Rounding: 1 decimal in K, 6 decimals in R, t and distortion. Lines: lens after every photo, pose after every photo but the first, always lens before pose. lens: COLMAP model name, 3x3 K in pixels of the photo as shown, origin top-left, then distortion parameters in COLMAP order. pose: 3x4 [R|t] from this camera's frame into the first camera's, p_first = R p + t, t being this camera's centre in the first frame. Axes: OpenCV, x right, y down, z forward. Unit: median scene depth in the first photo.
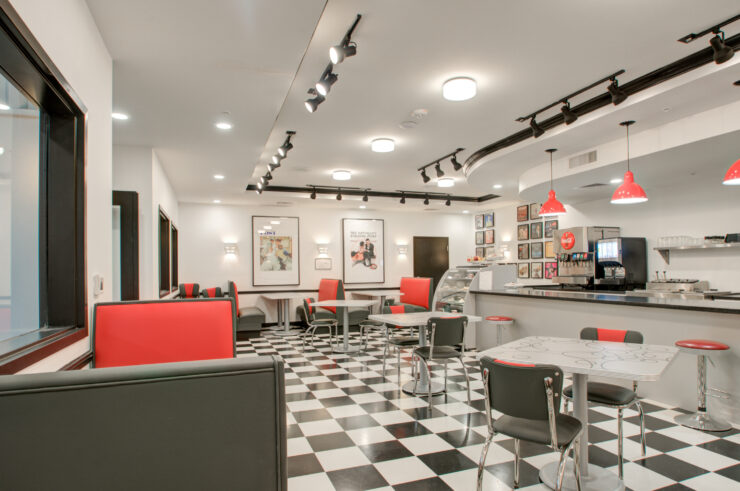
lens RADIAL K [[439.0, 0, 372.1], [0, 439.0, 264.2], [0, 0, 1]] dist [0.021633, 0.000344]
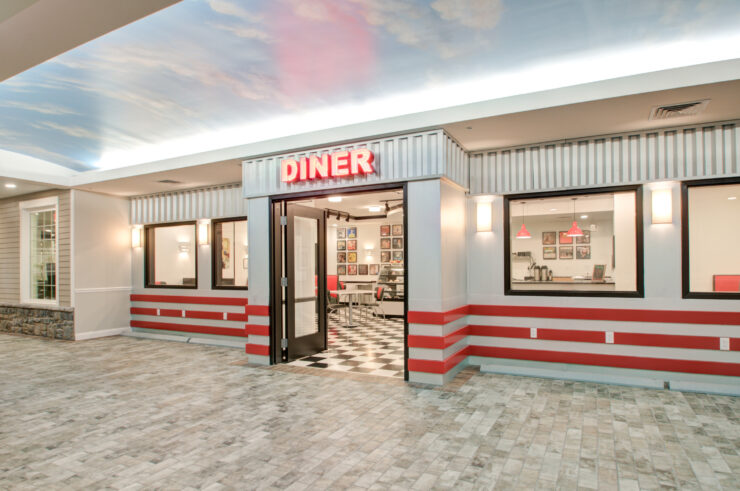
lens RADIAL K [[439.0, 0, 372.1], [0, 439.0, 264.2], [0, 0, 1]] dist [0.021633, 0.000344]
pose [[0.748620, 0.011177, 0.662905, -0.649719], [-0.009920, 0.999935, -0.005657, 0.004947], [-0.662925, -0.002342, 0.748682, -0.069568]]
